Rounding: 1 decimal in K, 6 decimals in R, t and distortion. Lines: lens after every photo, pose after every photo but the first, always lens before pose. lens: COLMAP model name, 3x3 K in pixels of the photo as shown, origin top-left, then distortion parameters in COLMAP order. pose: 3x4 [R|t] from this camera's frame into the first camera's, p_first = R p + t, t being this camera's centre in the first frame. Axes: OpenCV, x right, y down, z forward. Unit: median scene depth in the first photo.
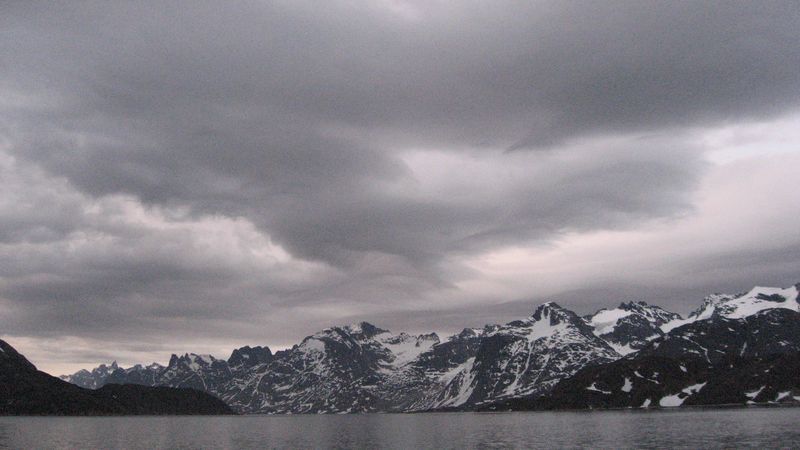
lens RADIAL K [[808.3, 0, 405.3], [0, 808.3, 231.1], [0, 0, 1]] dist [-0.114654, 0.000000]
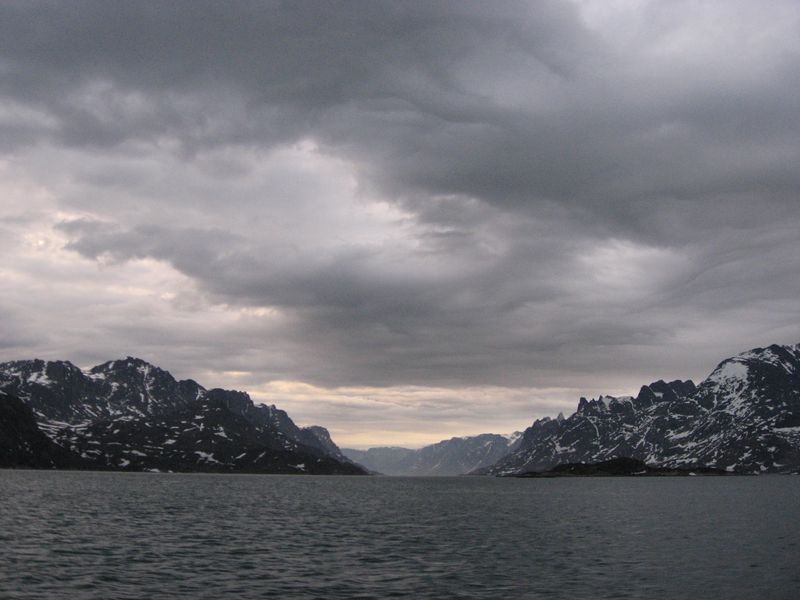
lens RADIAL K [[895.8, 0, 396.8], [0, 895.8, 296.1], [0, 0, 1]] dist [-0.115814, 0.000000]
pose [[0.822661, -0.090798, -0.561235, 0.100535], [0.106096, 0.994341, -0.005352, 0.075374], [0.558545, -0.055142, 0.827639, 0.341479]]
